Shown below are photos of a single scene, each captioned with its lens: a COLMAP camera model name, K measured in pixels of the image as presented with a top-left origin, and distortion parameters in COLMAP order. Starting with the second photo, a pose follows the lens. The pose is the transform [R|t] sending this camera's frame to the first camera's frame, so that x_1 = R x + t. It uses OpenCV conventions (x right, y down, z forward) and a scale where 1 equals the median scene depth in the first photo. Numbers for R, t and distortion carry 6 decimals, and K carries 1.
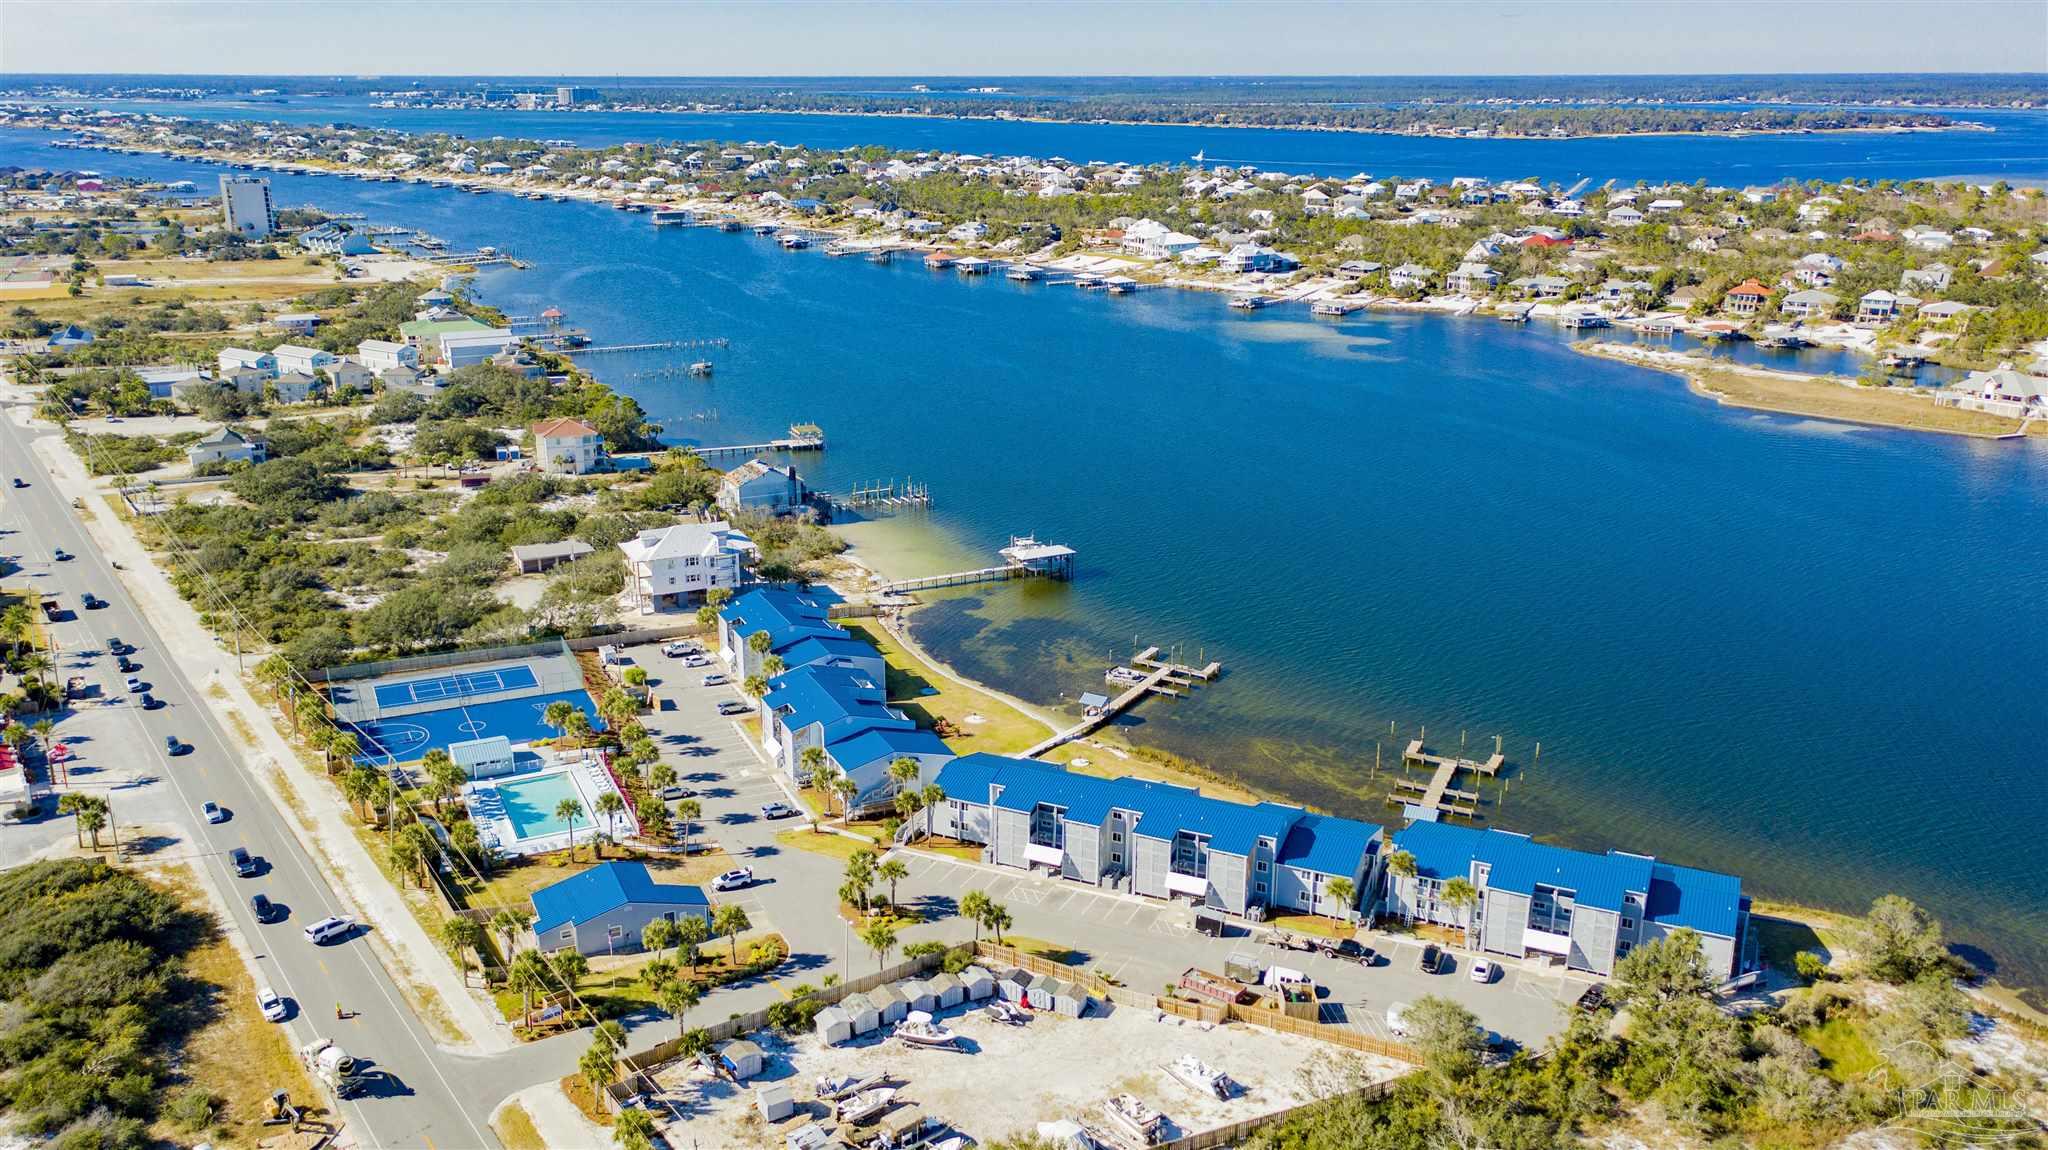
lens RADIAL K [[1627.2, 0, 1024.0], [0, 1627.2, 575.0], [0, 0, 1]] dist [-0.010460, 0.071382]
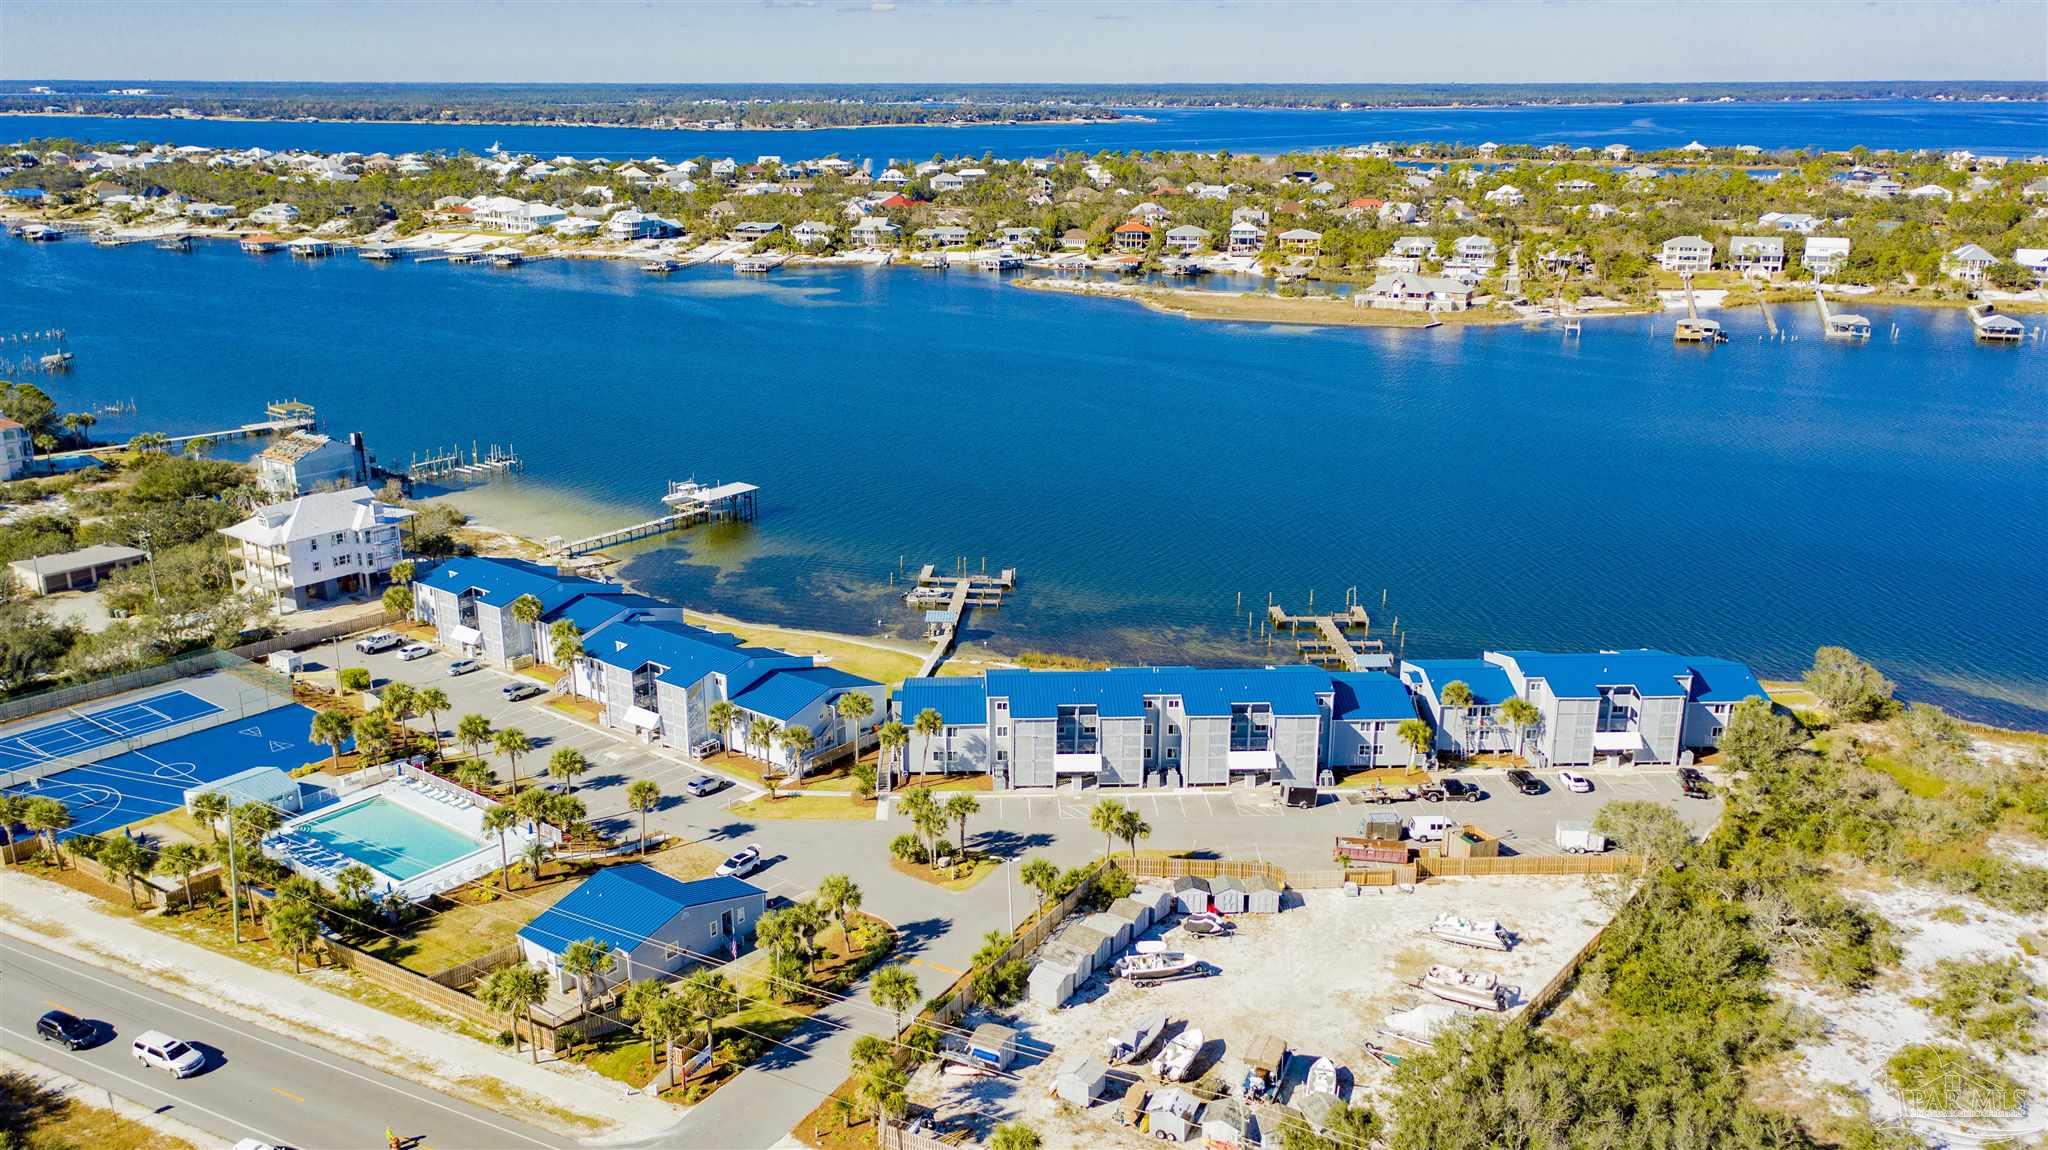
lens RADIAL K [[1627.2, 0, 1024.0], [0, 1627.2, 575.0], [0, 0, 1]] dist [-0.010460, 0.071382]
pose [[0.893883, -0.130369, 0.428925, -0.264349], [0.131905, 0.990914, 0.026291, 0.033739], [-0.428455, 0.033076, 0.902957, 0.167937]]
